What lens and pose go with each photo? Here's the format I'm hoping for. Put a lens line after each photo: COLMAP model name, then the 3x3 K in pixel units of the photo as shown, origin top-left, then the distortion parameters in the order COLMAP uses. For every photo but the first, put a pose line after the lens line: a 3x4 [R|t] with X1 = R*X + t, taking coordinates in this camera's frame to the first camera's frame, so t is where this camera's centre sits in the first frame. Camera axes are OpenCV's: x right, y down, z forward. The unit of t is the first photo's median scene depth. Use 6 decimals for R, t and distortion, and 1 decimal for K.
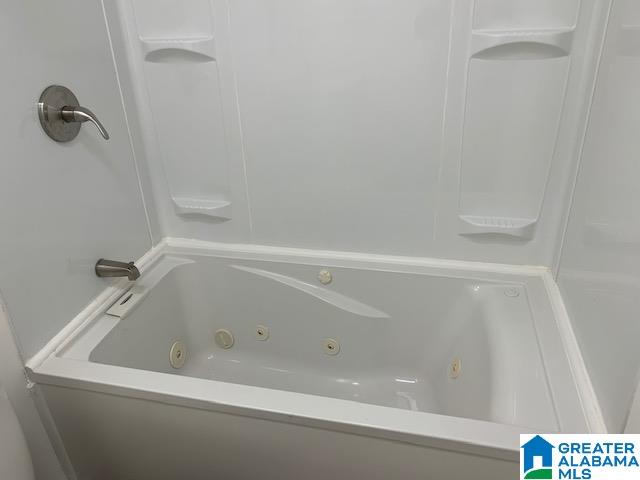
lens RADIAL K [[492.8, 0, 320.2], [0, 492.8, 236.0], [0, 0, 1]] dist [0.034498, -0.018072]
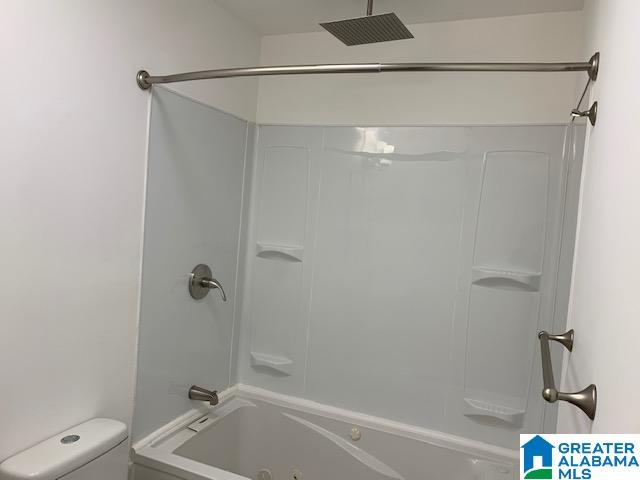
lens RADIAL K [[492.8, 0, 320.4], [0, 492.8, 237.5], [0, 0, 1]] dist [0.034498, -0.018072]
pose [[0.980664, 0.122216, -0.152845, 0.060945], [-0.172026, 0.910708, -0.375524, 0.128786], [0.093303, 0.394556, 0.914123, -0.388231]]
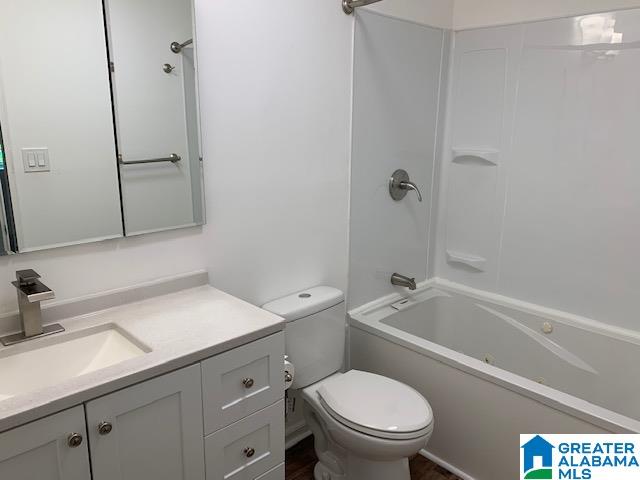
lens RADIAL K [[492.8, 0, 314.9], [0, 492.8, 238.0], [0, 0, 1]] dist [0.034498, -0.018072]
pose [[0.835048, 0.168975, -0.523586, 0.162060], [-0.273983, 0.952988, -0.129411, 0.218513], [0.477104, 0.251517, 0.842087, -0.515857]]
